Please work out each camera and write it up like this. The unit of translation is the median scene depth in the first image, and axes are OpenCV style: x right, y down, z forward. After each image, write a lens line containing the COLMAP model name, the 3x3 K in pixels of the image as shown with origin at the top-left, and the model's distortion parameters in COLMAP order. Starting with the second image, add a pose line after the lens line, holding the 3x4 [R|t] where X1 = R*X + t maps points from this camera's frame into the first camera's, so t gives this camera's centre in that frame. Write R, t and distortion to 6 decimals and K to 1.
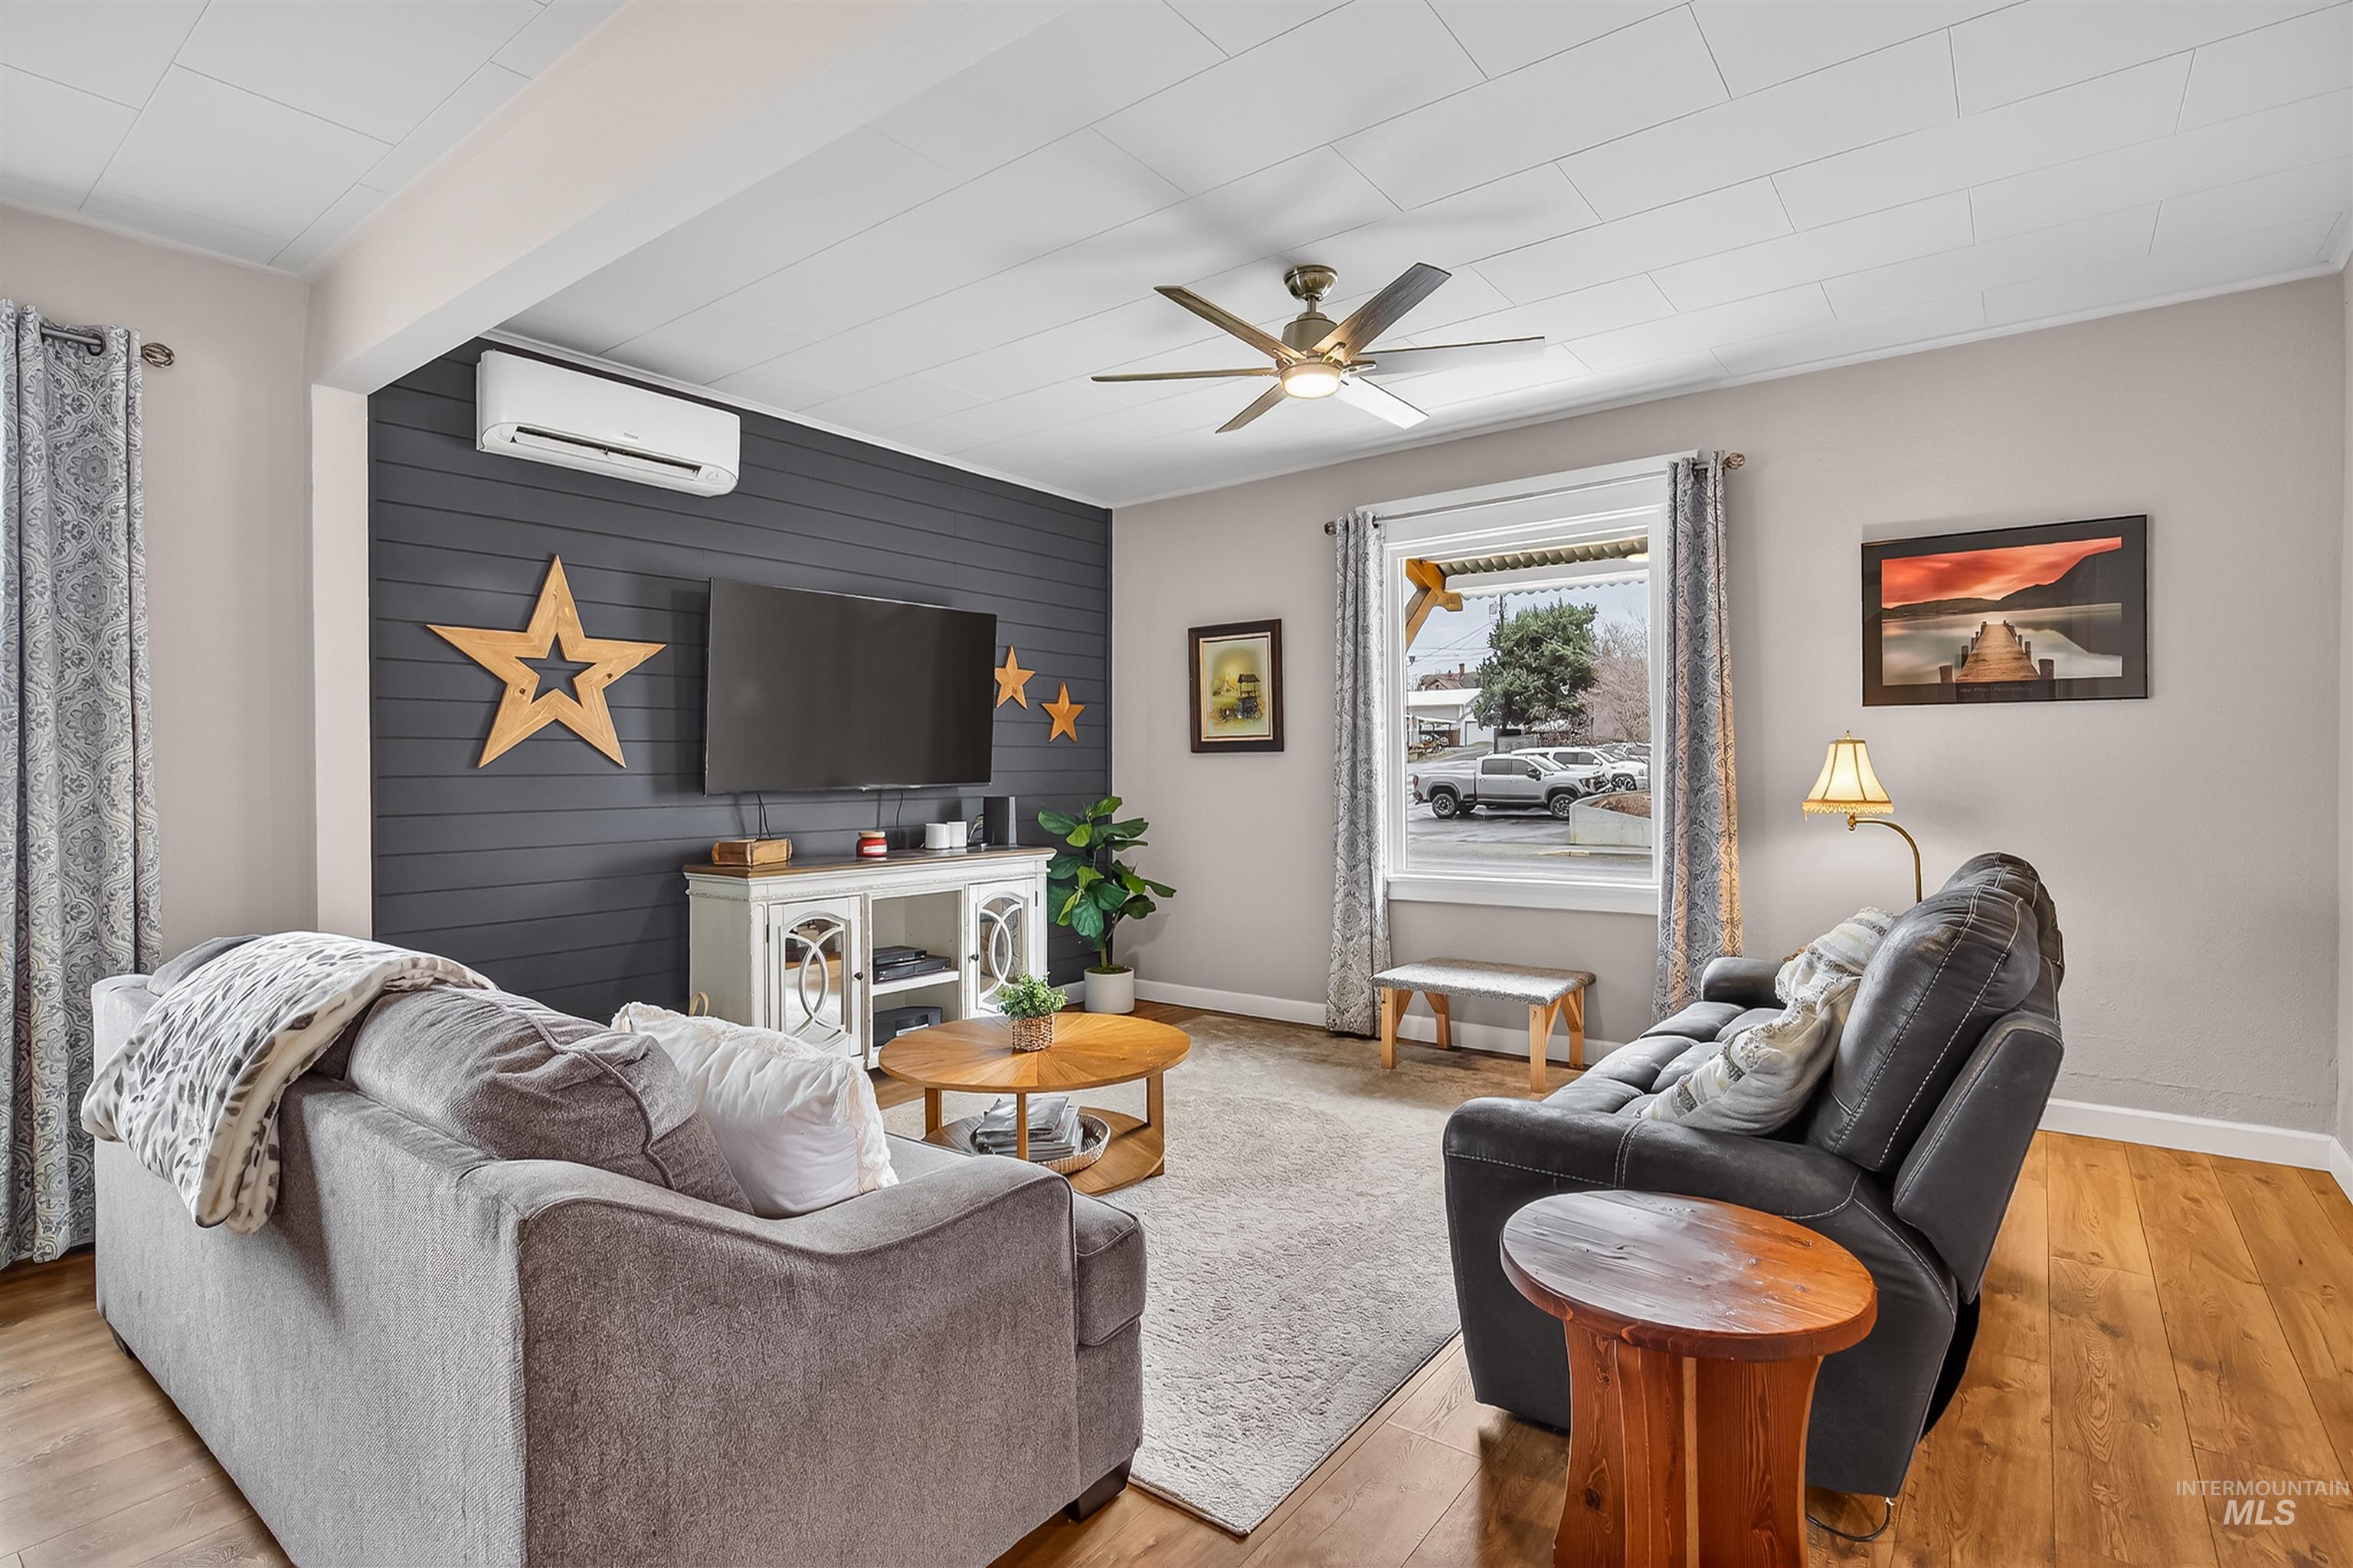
lens RADIAL K [[1115.6, 0, 1171.5], [0, 1115.6, 773.1], [0, 0, 1]] dist [-0.003124, 0.000587]
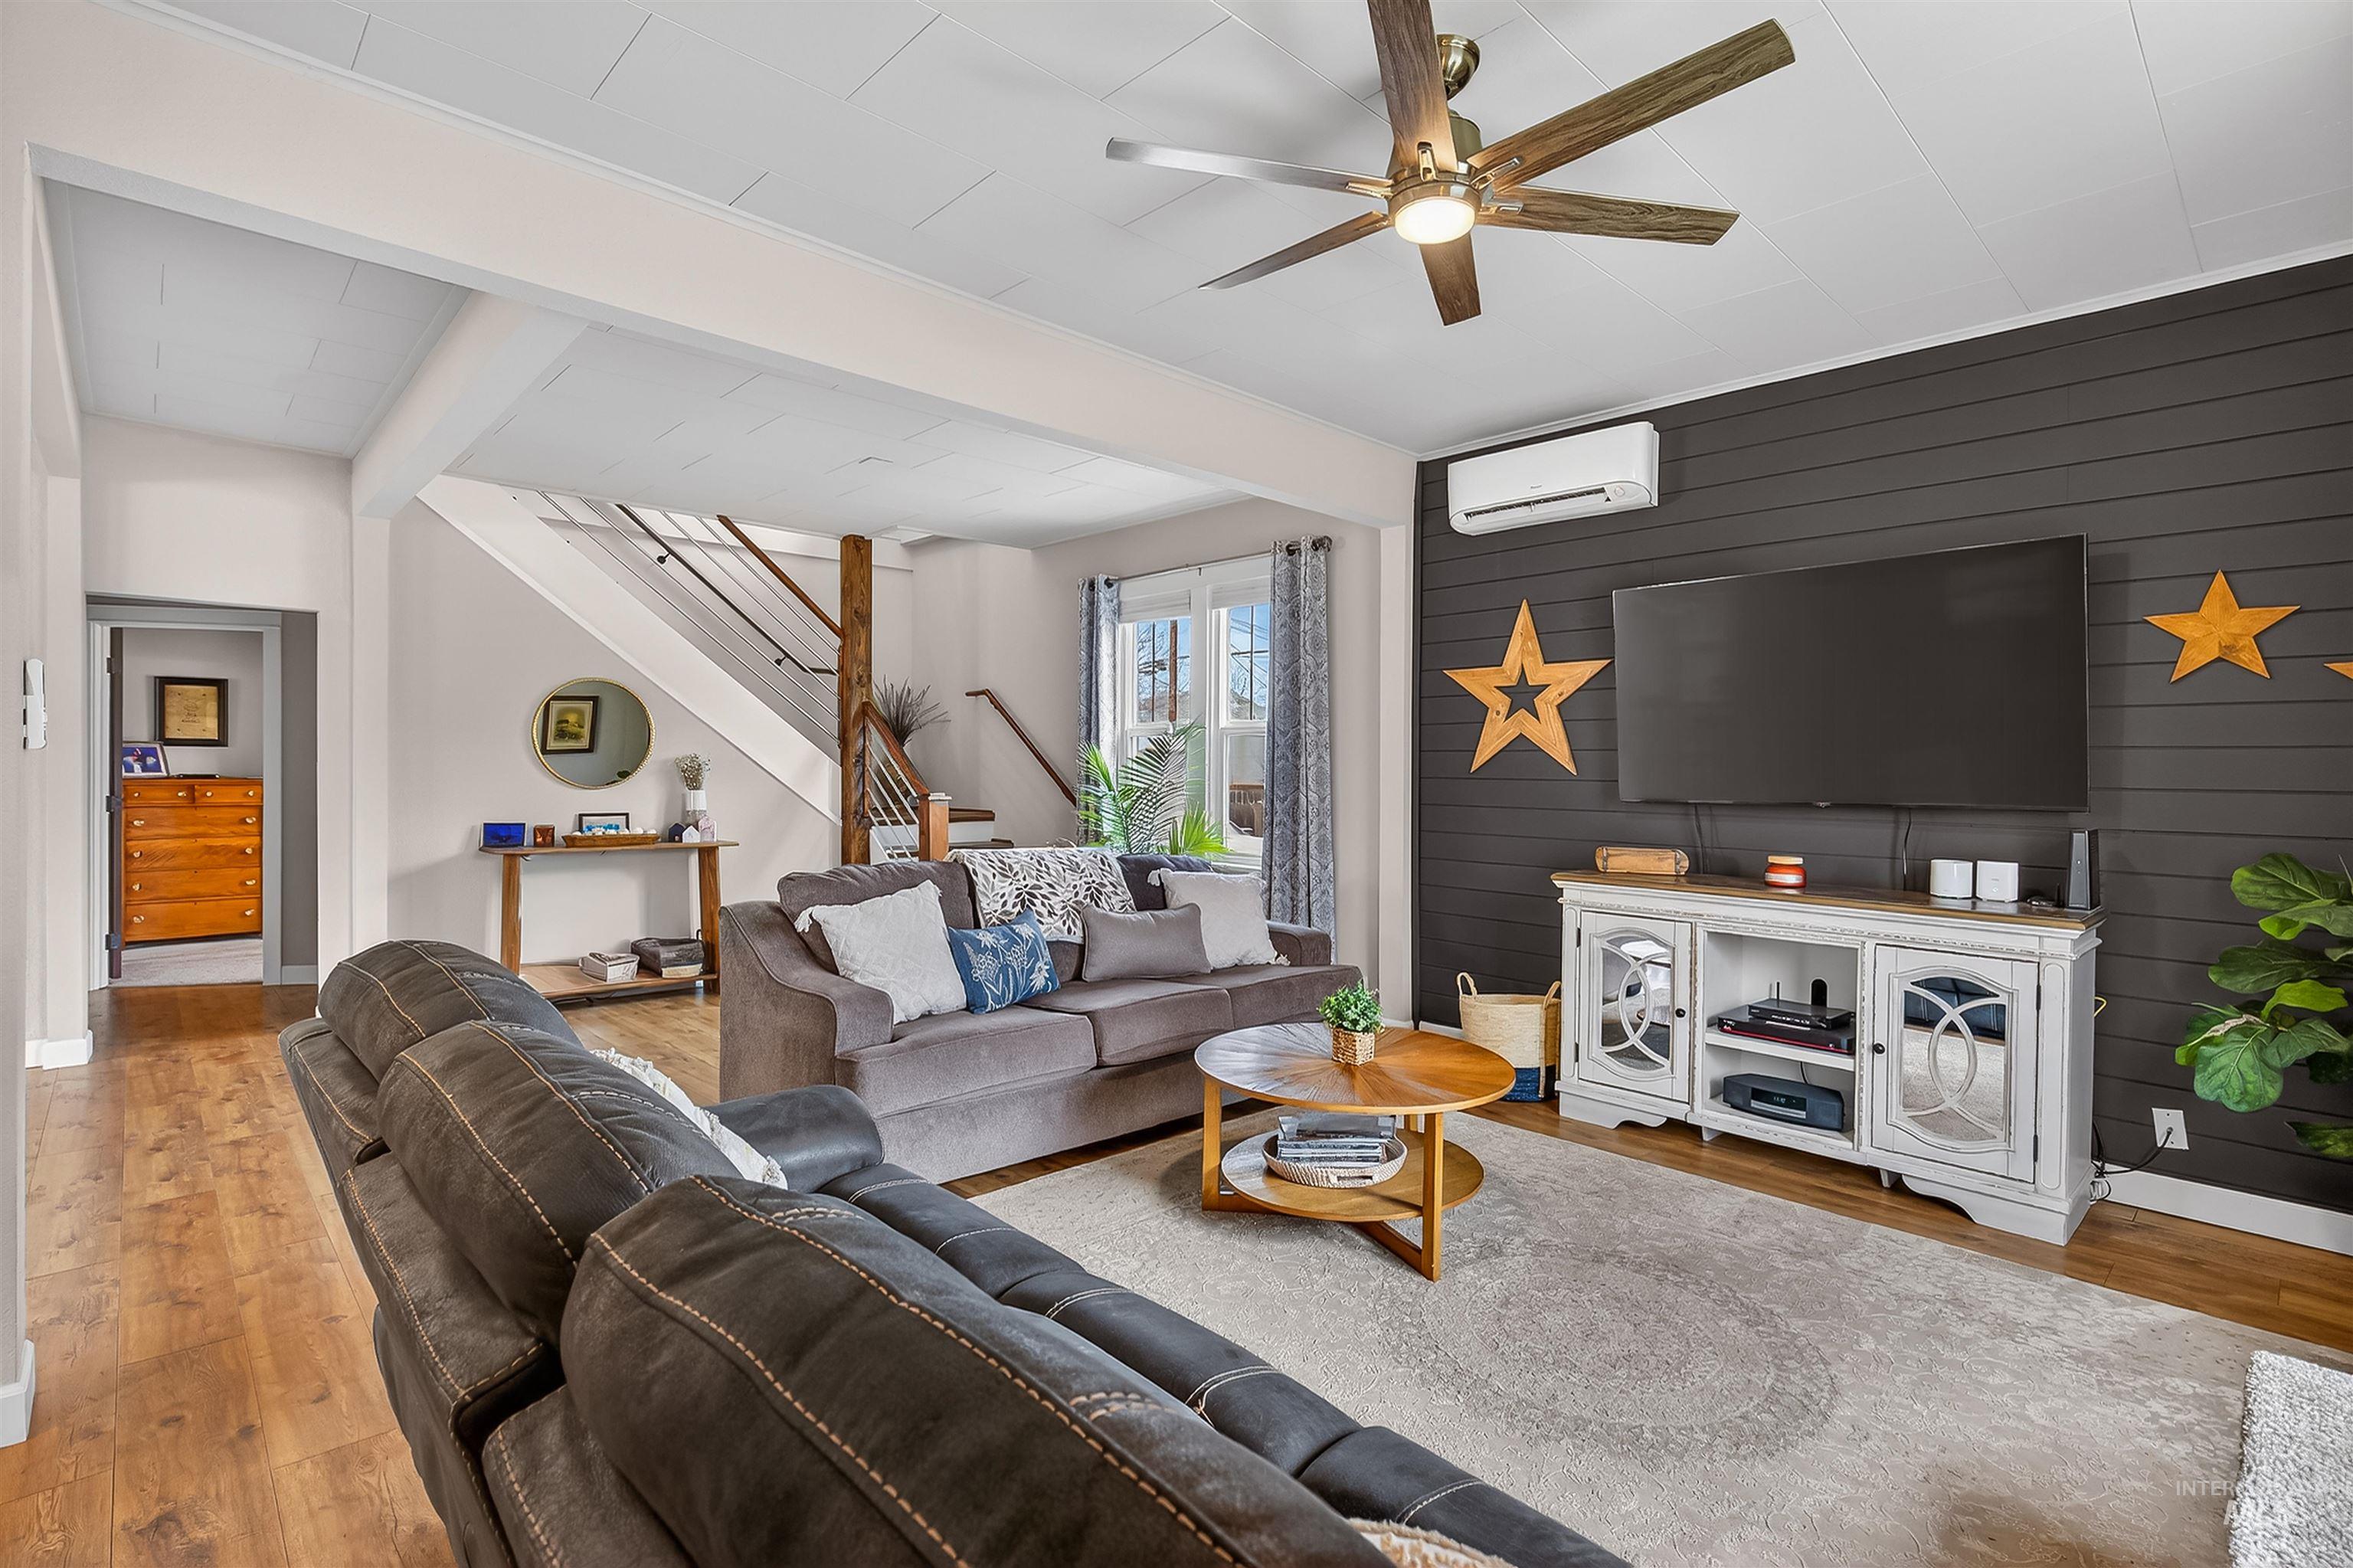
lens RADIAL K [[1115.6, 0, 1176.5], [0, 1115.6, 768.9], [0, 0, 1]] dist [-0.003124, 0.000587]
pose [[-0.165417, 0.002622, -0.986220, 0.611029], [-0.018764, 0.999807, 0.005805, -0.007688], [0.986045, 0.019466, -0.165336, 0.700708]]
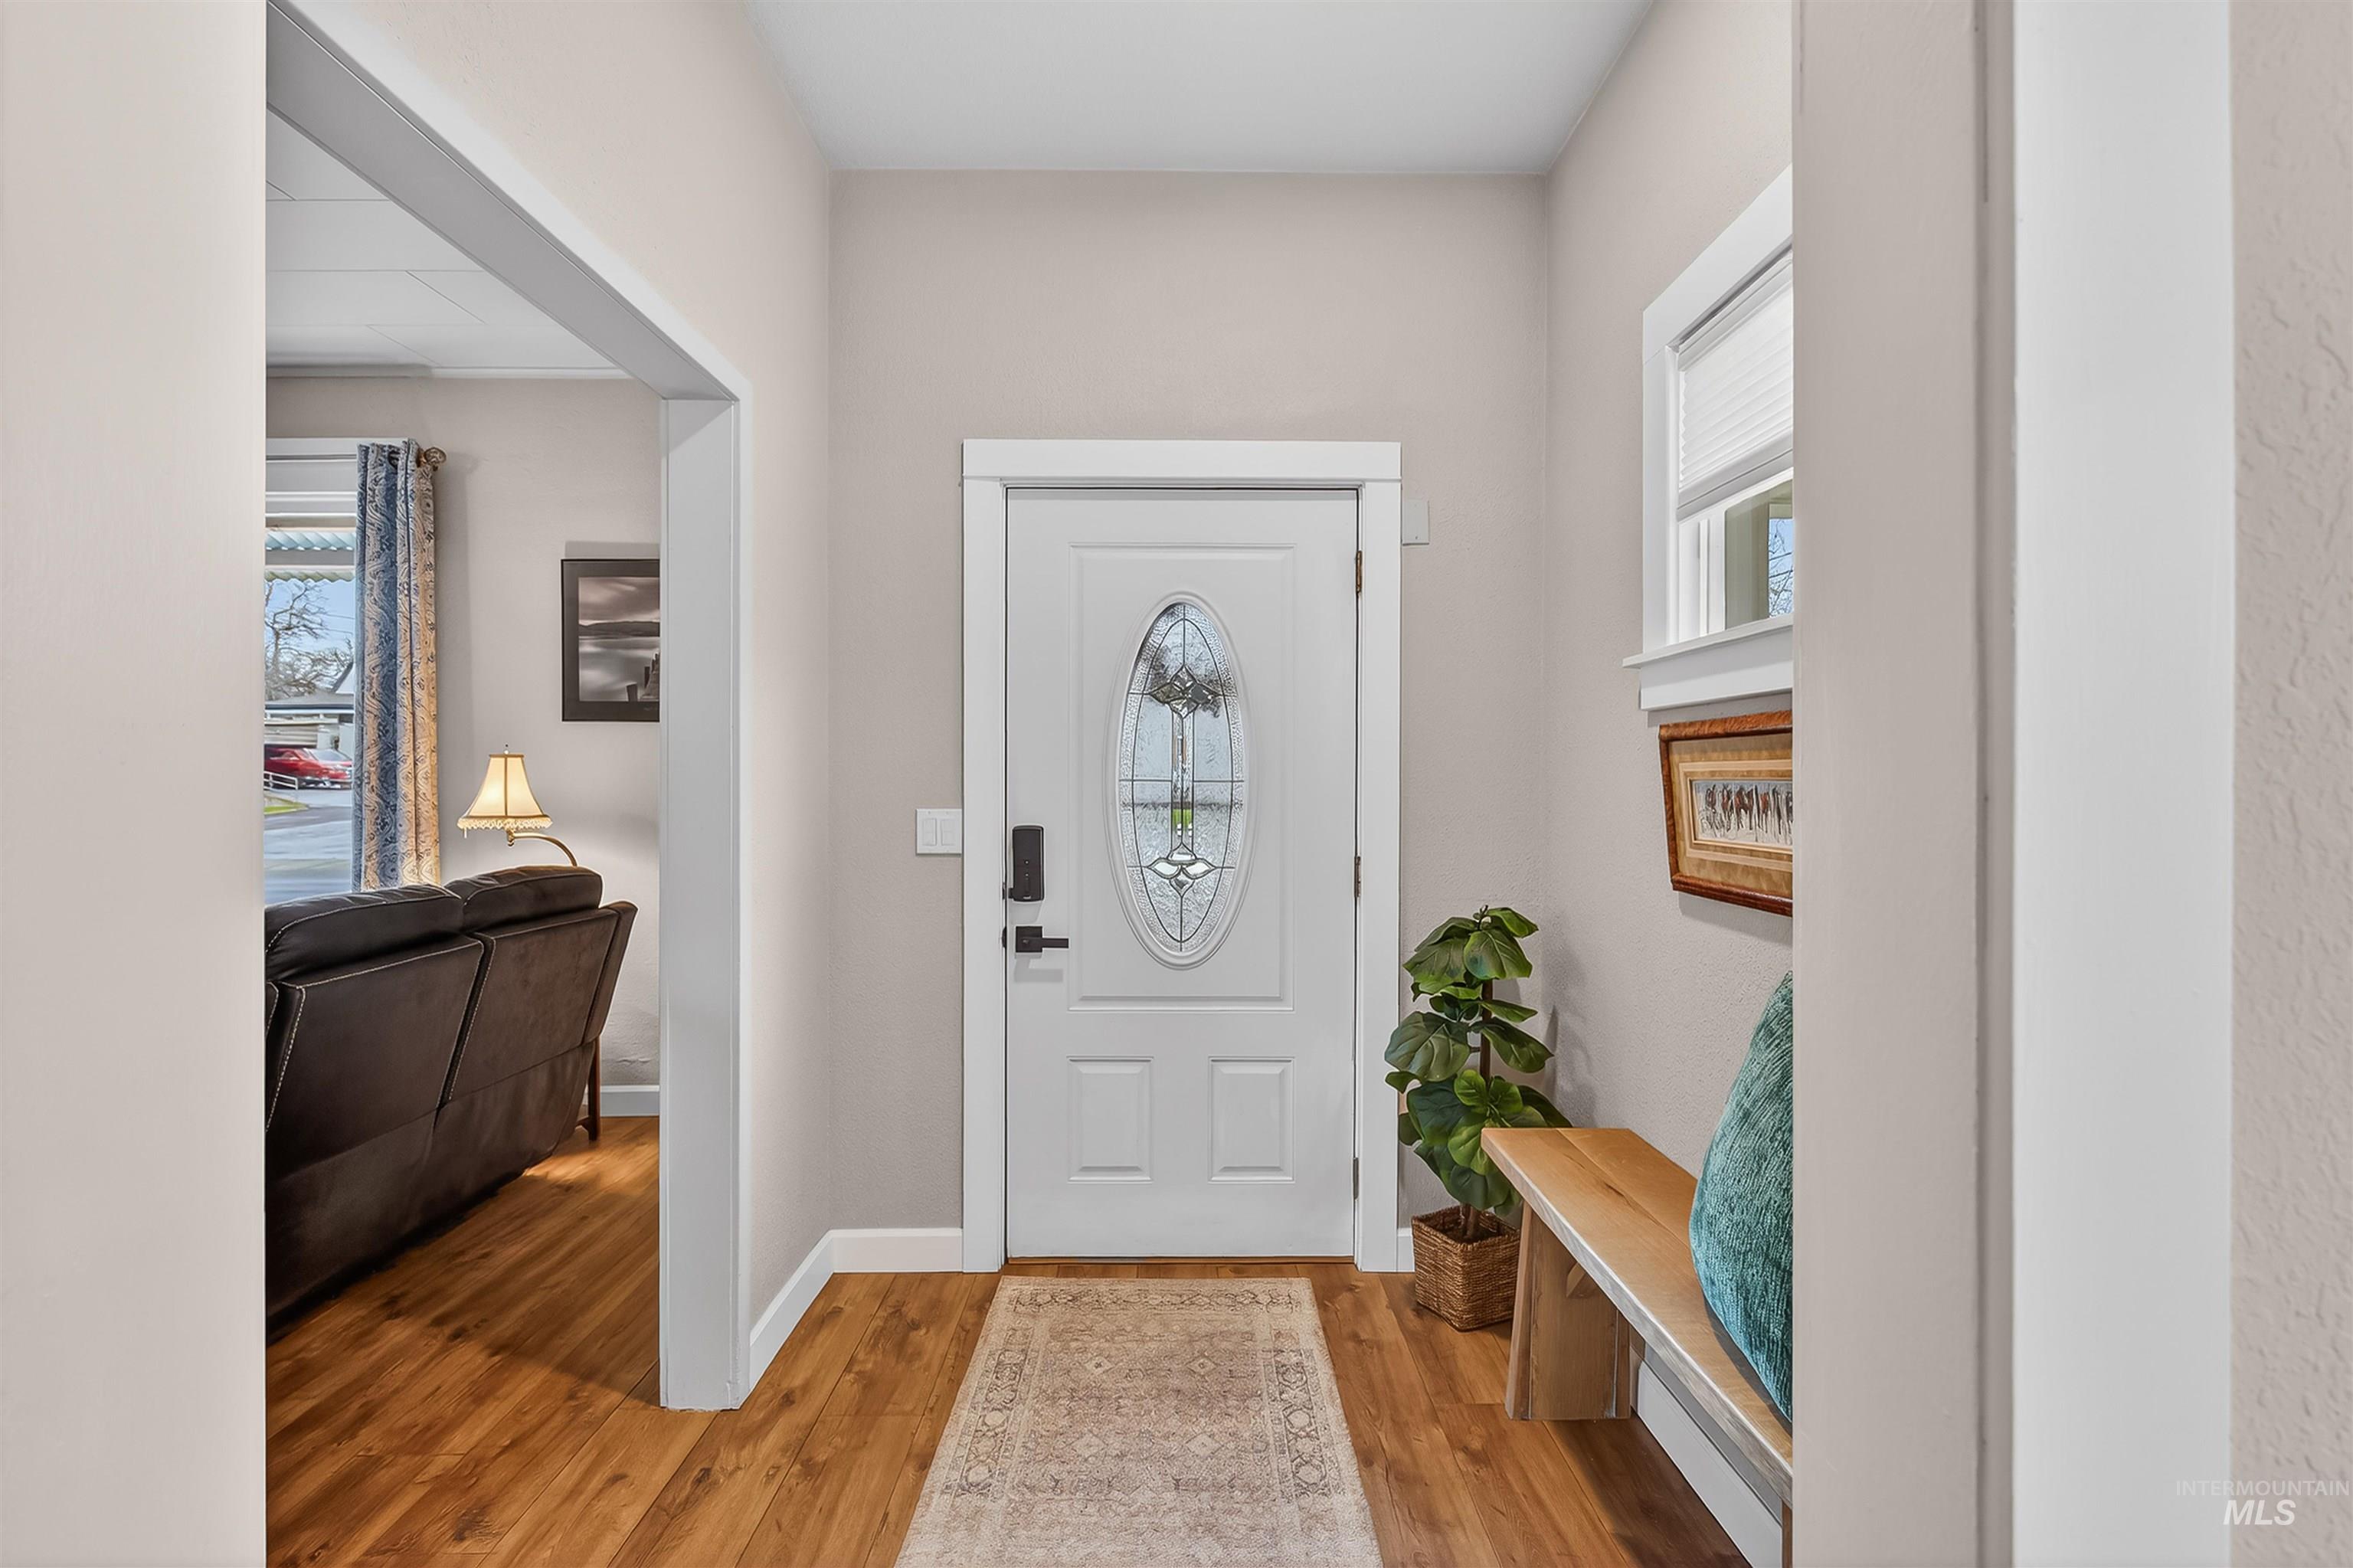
lens RADIAL K [[1115.6, 0, 1169.7], [0, 1115.6, 787.6], [0, 0, 1]] dist [-0.003124, 0.000587]
pose [[0.794532, -0.001272, 0.607220, 0.393498], [-0.000498, 0.999996, 0.002745, -0.003027], [-0.607222, -0.002483, 0.794529, -0.113543]]
